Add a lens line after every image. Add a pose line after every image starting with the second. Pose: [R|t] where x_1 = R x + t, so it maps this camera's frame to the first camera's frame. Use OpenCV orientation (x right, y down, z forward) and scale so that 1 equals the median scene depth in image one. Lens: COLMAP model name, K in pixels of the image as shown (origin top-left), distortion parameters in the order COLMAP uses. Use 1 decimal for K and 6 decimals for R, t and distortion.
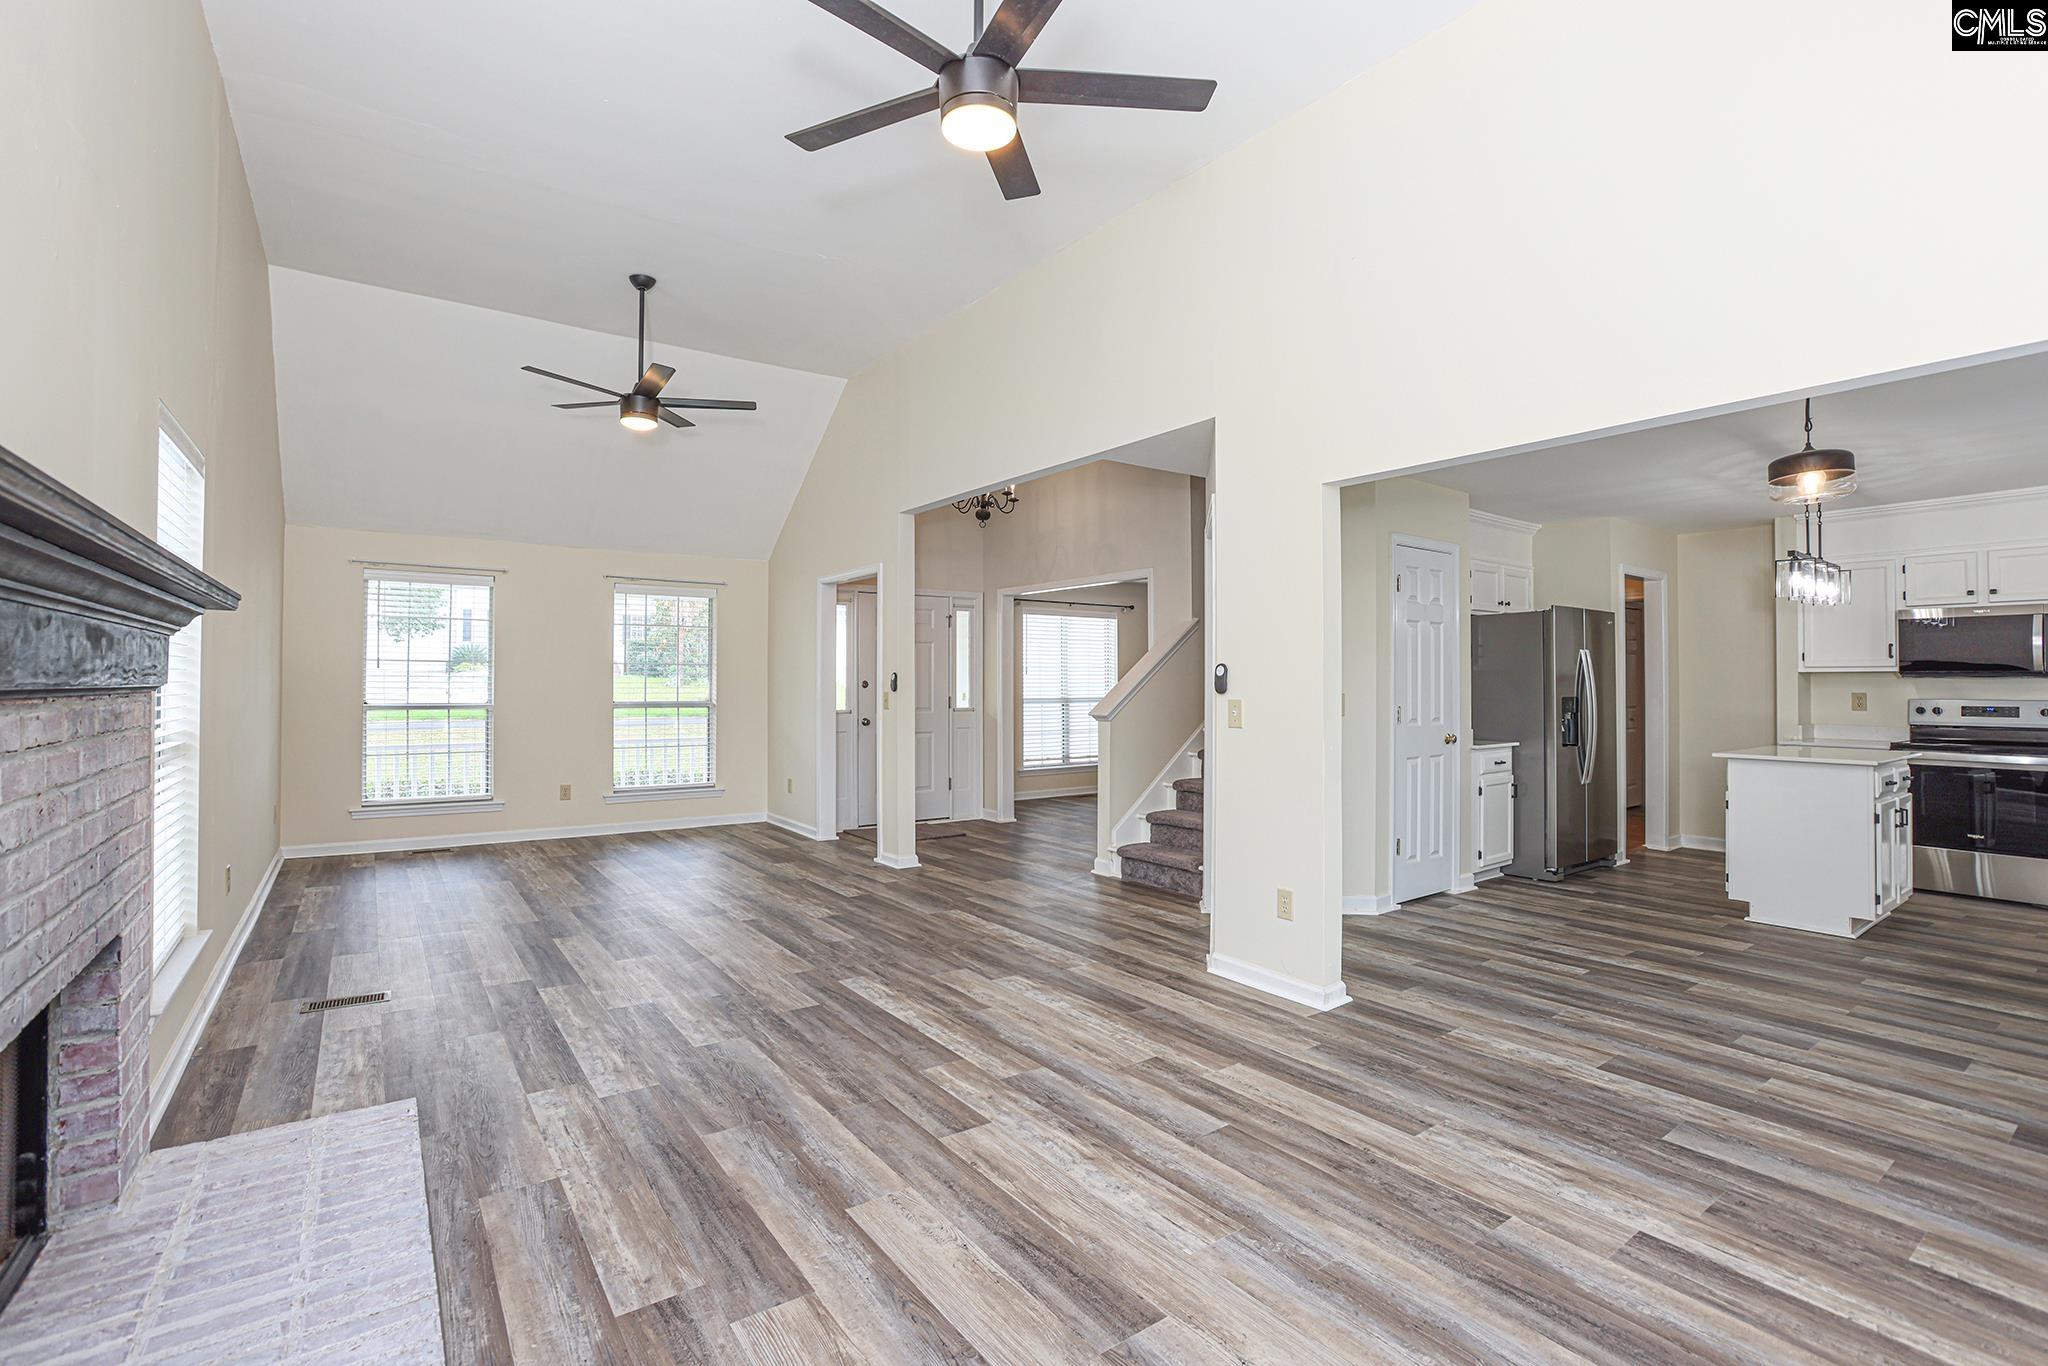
lens RADIAL K [[919.8, 0, 1026.2], [0, 919.8, 675.0], [0, 0, 1]] dist [-0.065795, 0.025202]
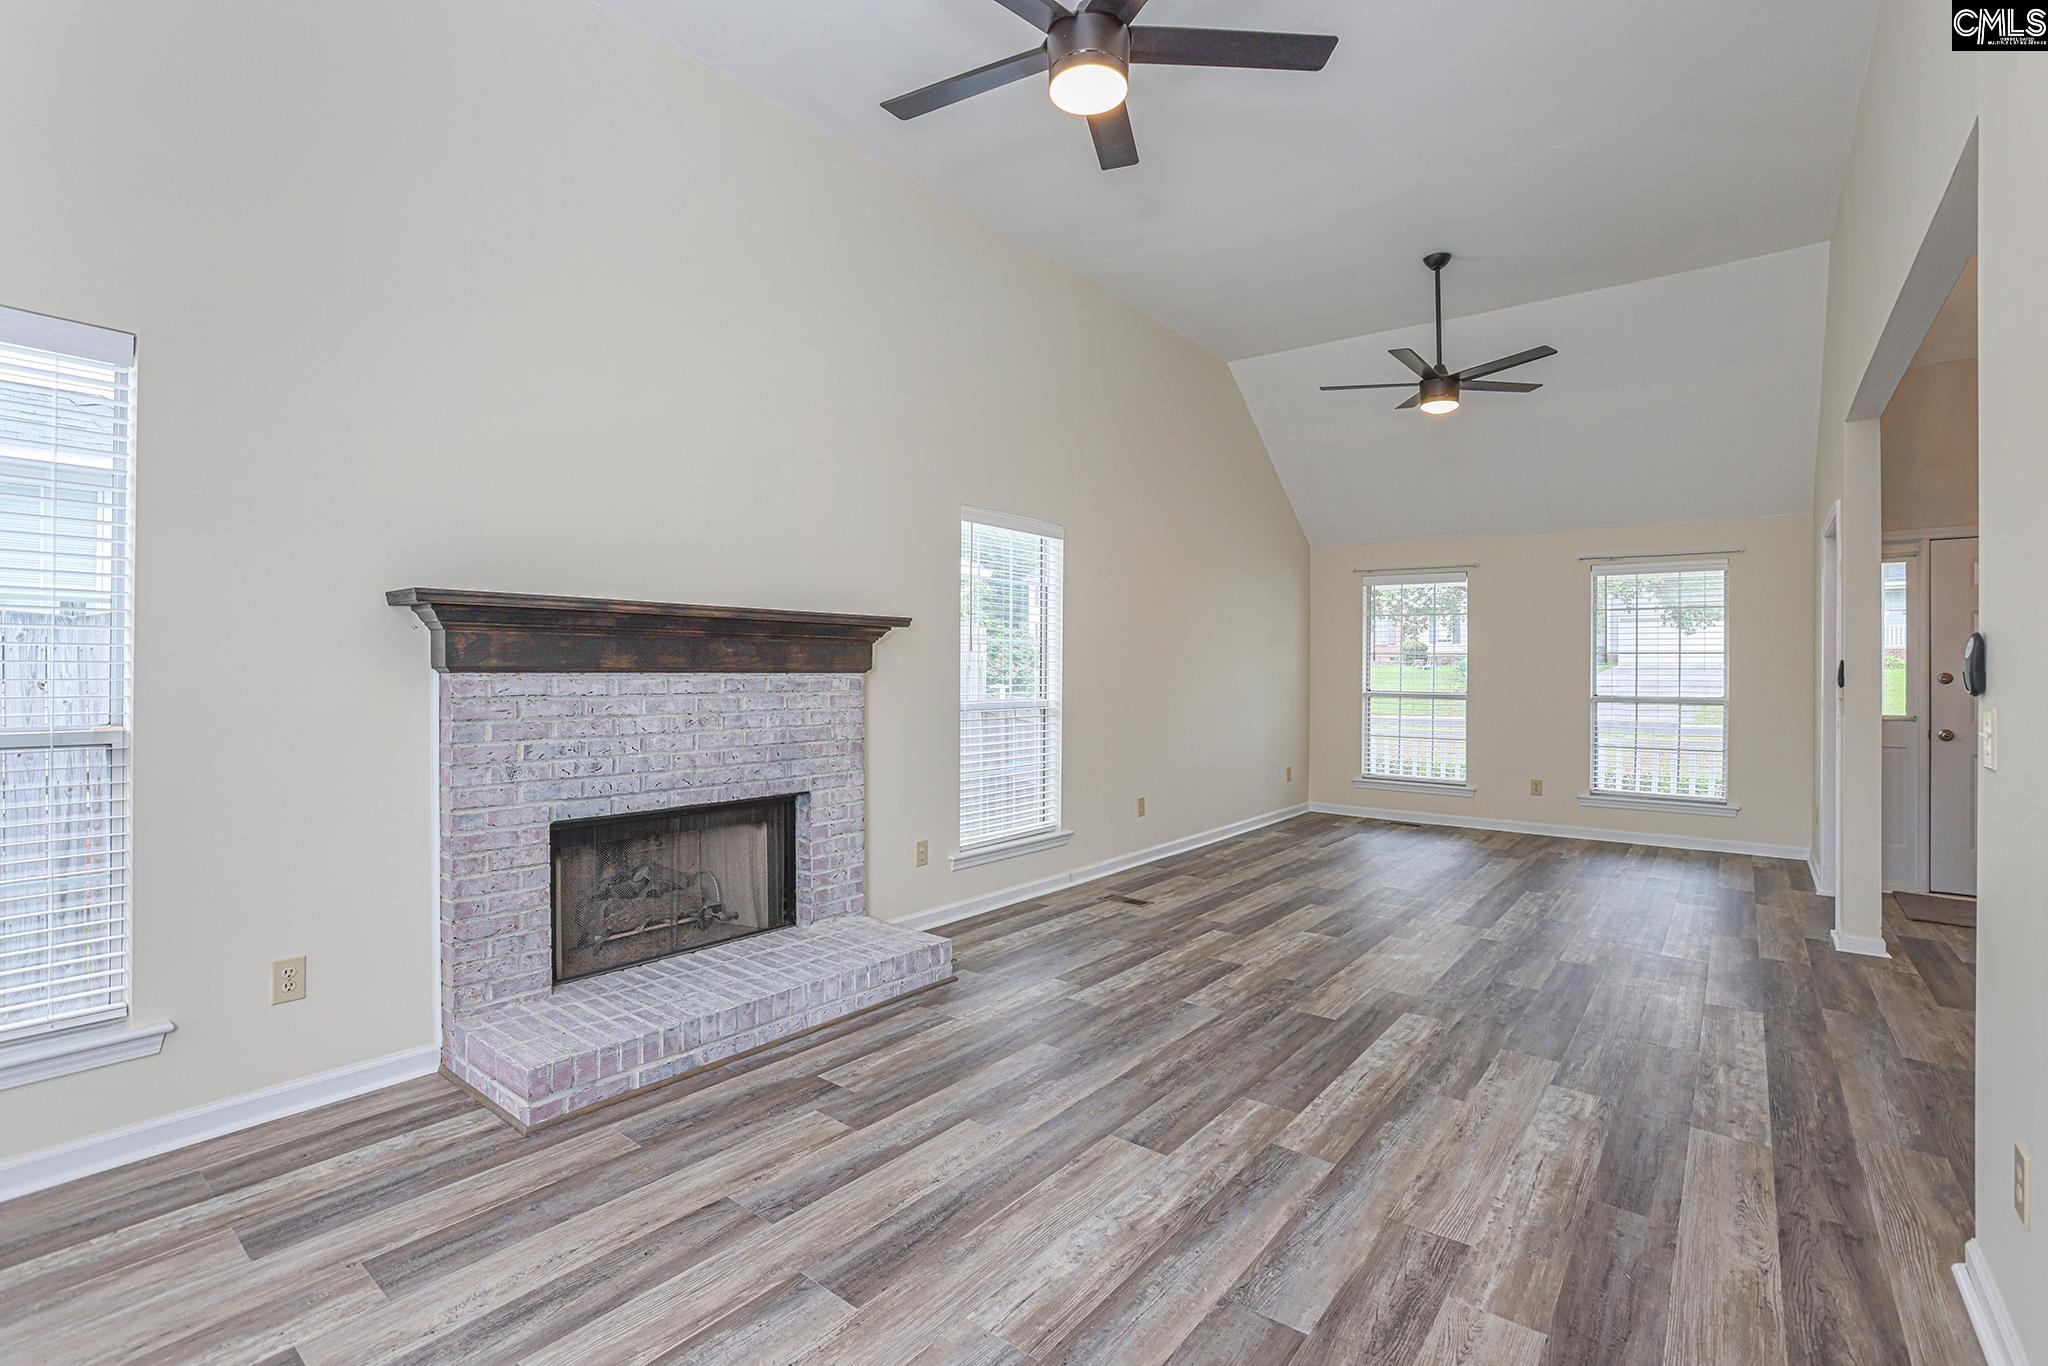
lens RADIAL K [[919.8, 0, 1026.2], [0, 919.8, 675.0], [0, 0, 1]] dist [-0.065795, 0.025202]
pose [[0.271378, -0.001535, -0.962472, 0.633115], [0.006693, 0.999978, 0.000293, 0.012291], [0.962450, -0.006521, 0.271382, 0.502855]]
